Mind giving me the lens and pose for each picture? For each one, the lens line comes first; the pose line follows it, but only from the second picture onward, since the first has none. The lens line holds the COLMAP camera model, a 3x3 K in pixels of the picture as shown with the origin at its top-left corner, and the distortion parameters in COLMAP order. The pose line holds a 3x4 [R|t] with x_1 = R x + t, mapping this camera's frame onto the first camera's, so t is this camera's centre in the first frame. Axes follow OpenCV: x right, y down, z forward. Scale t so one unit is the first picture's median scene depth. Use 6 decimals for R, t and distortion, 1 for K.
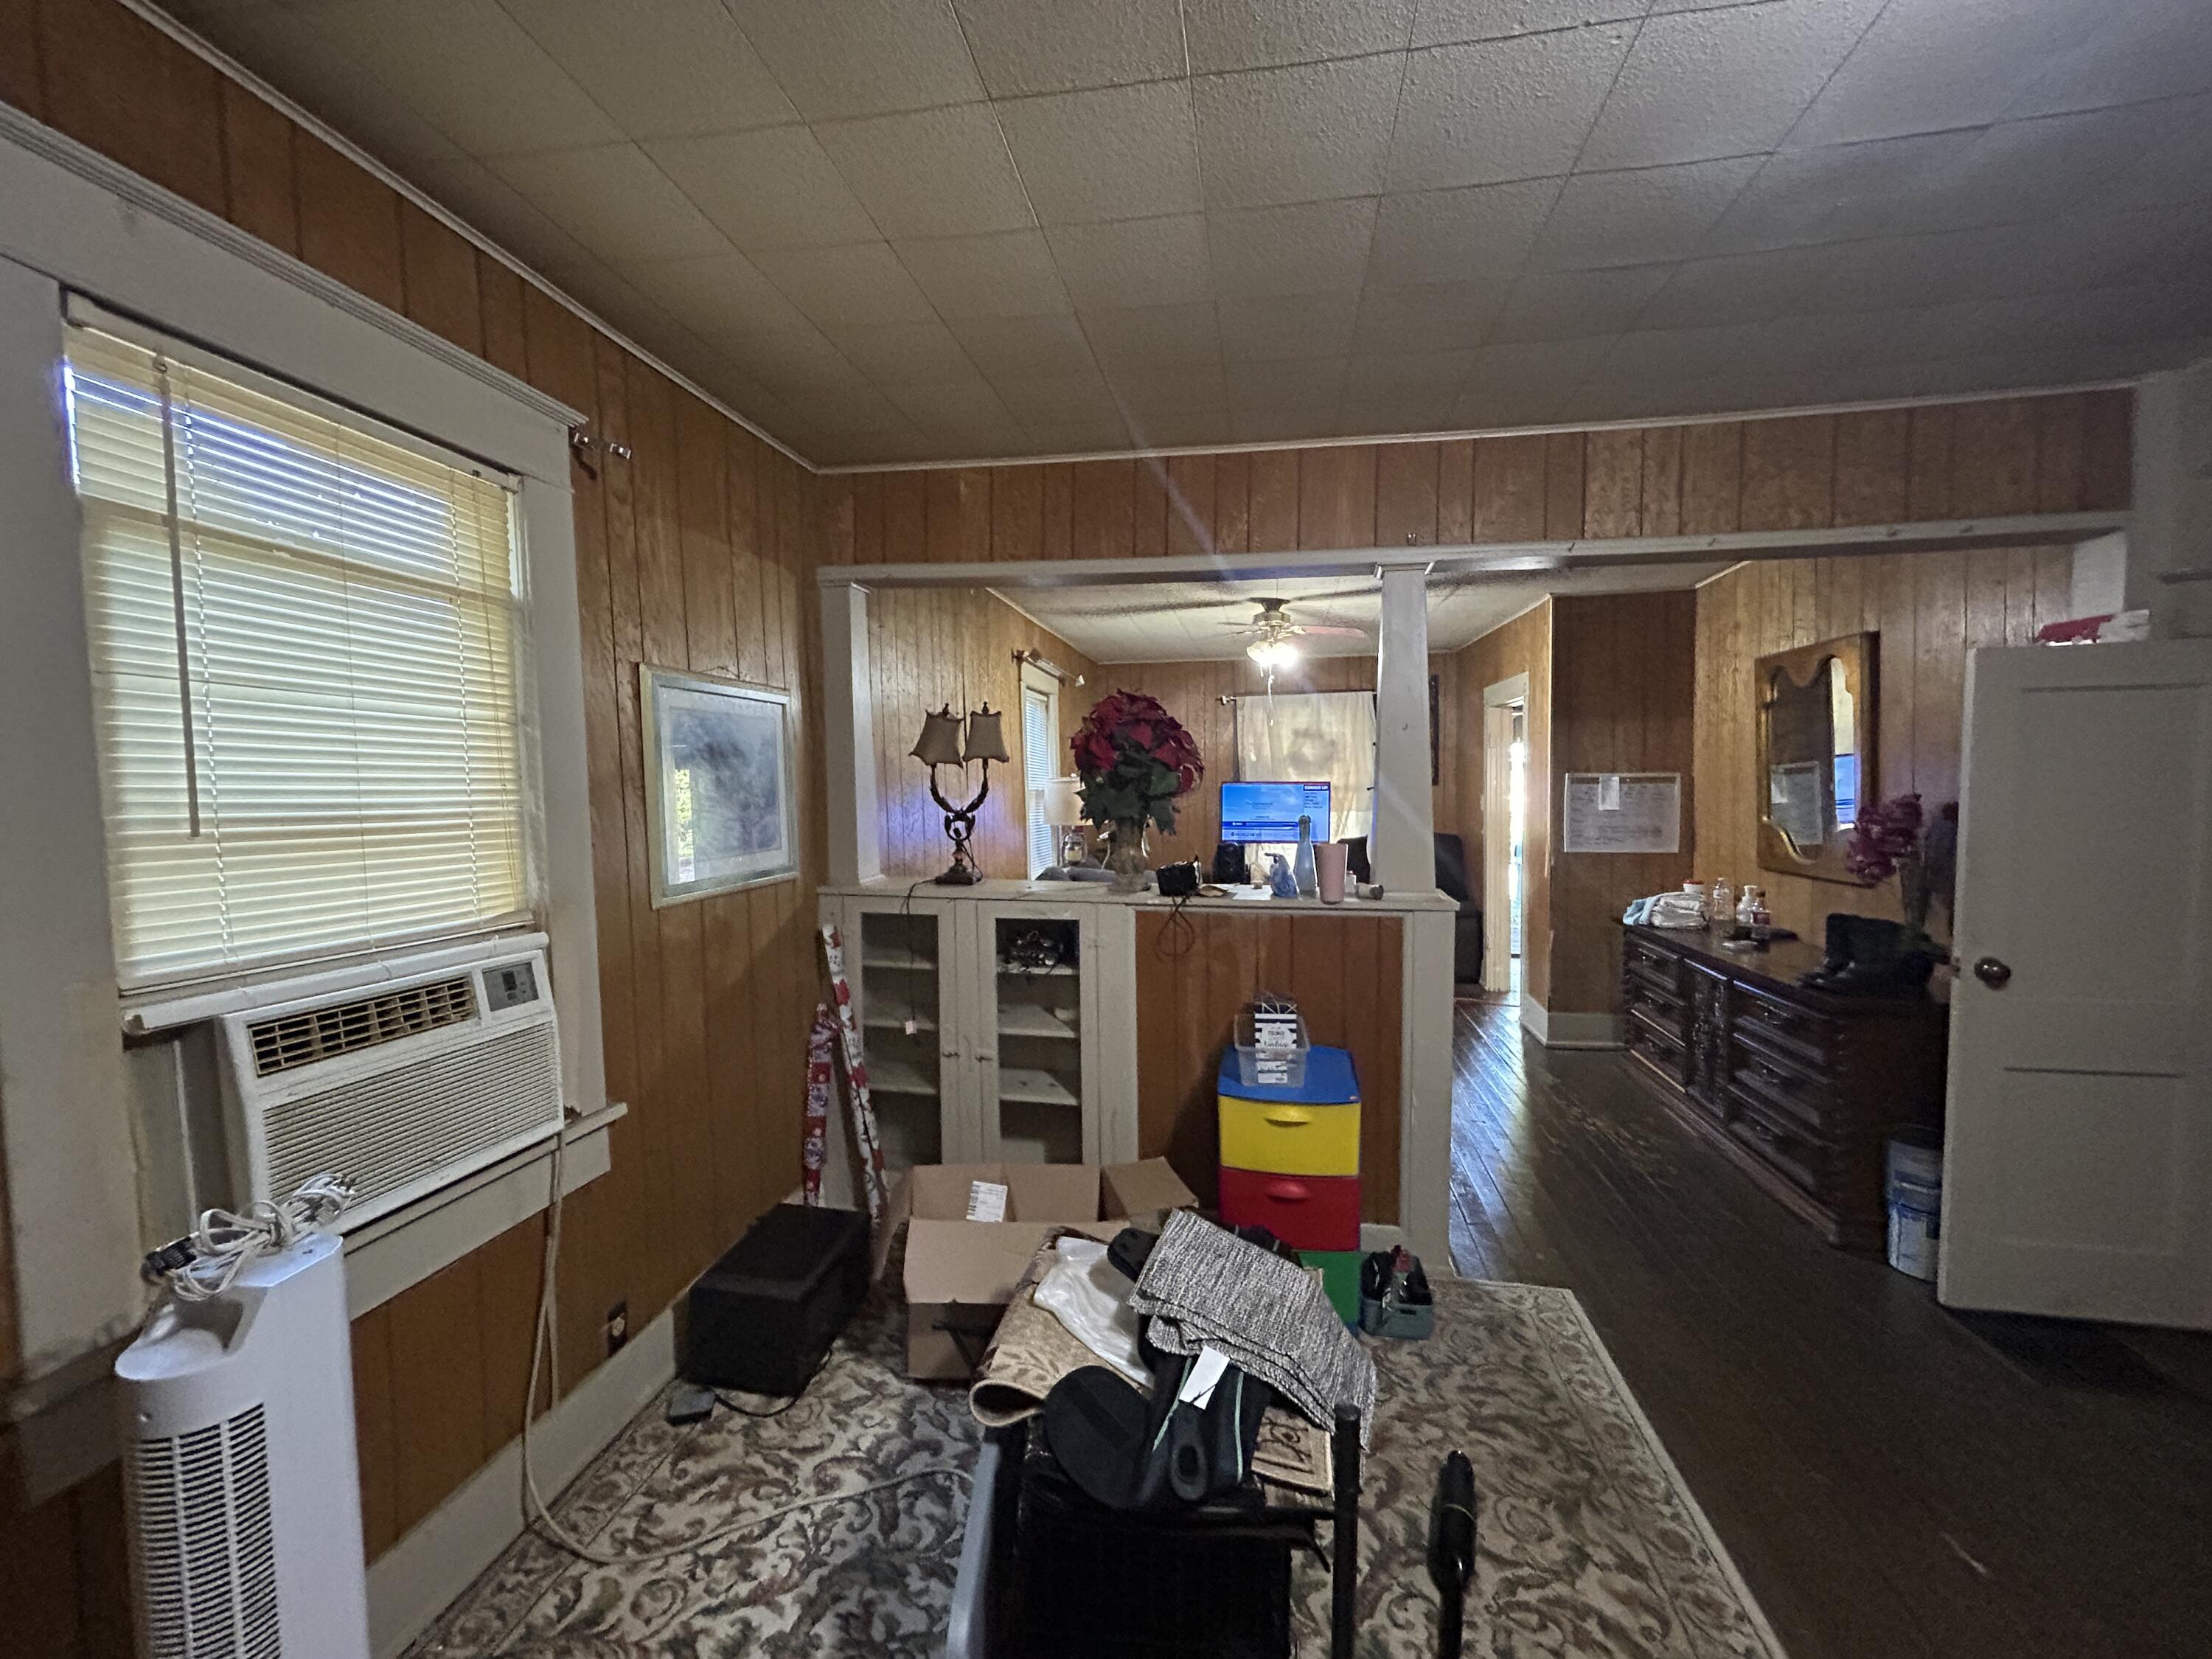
lens RADIAL K [[895.1, 0, 1106.0], [0, 895.1, 829.5], [0, 0, 1]] dist [-0.000723, -0.000012]
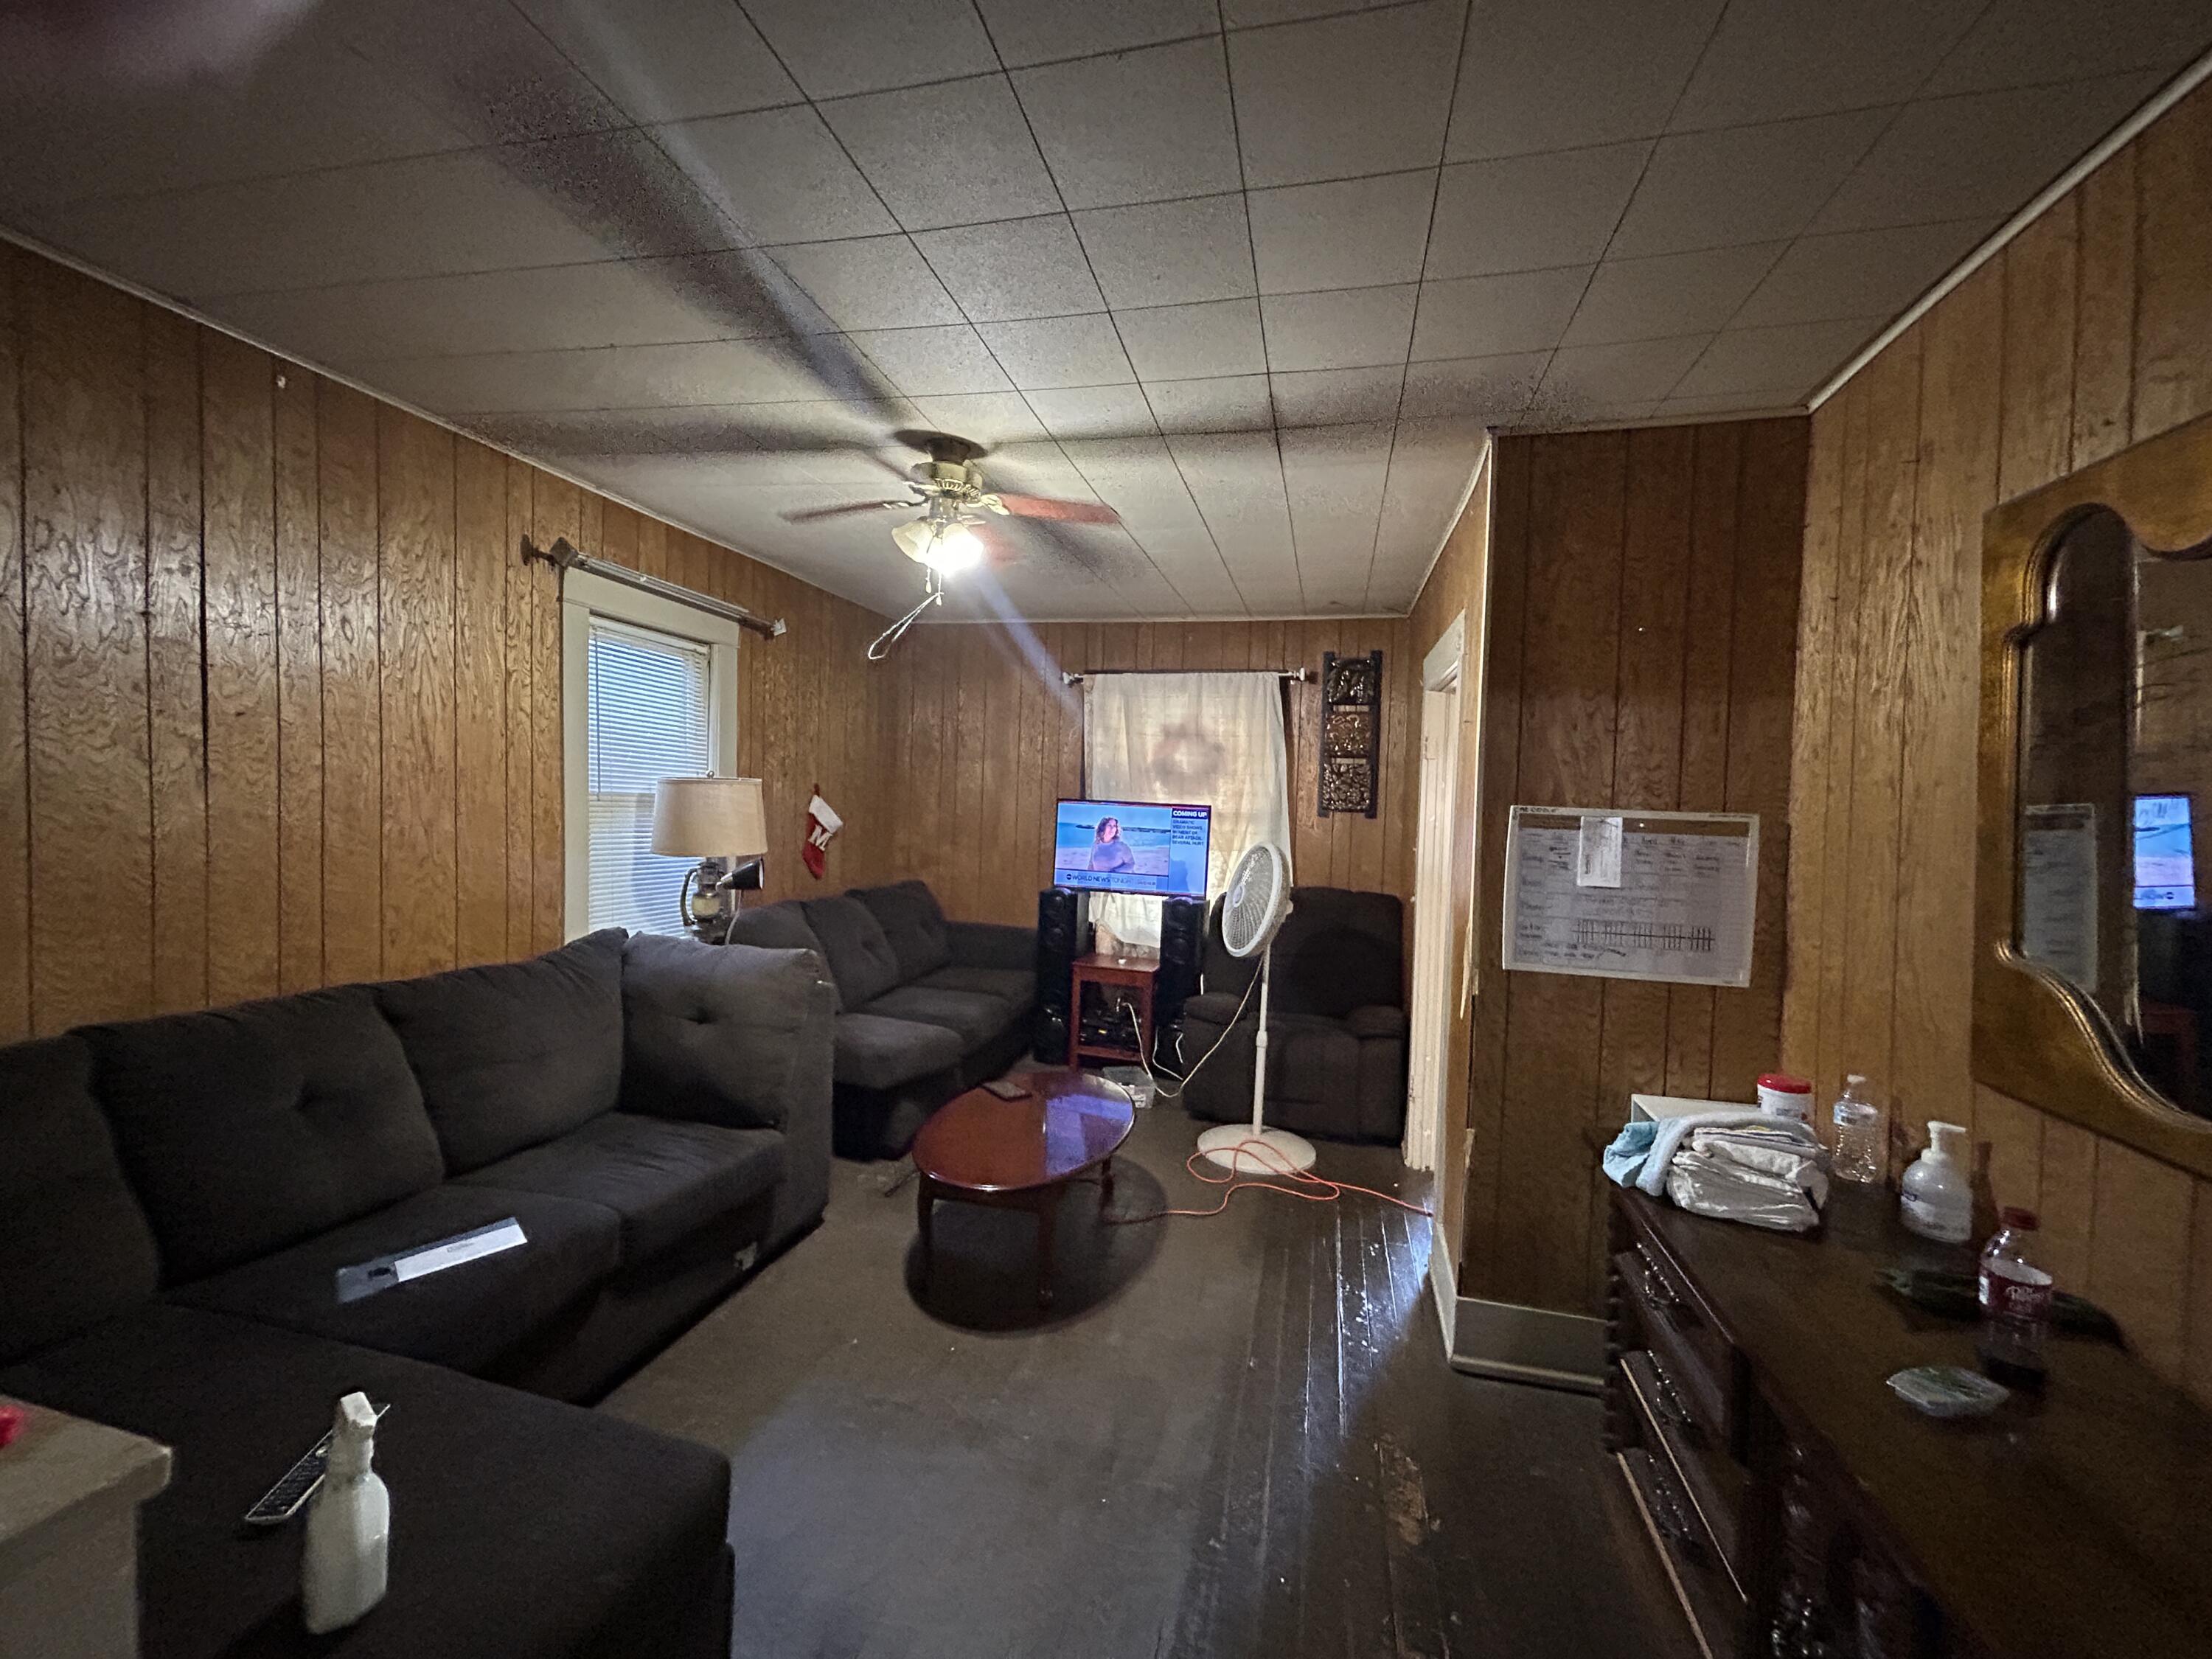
lens RADIAL K [[890.4, 0, 1106.0], [0, 890.4, 829.5], [0, 0, 1]] dist [0.001155, 0.000319]
pose [[0.996906, 0.049817, -0.060799, 0.331469], [-0.051030, 0.998525, -0.018562, -0.030029], [0.059785, 0.021607, 0.997977, 0.517402]]
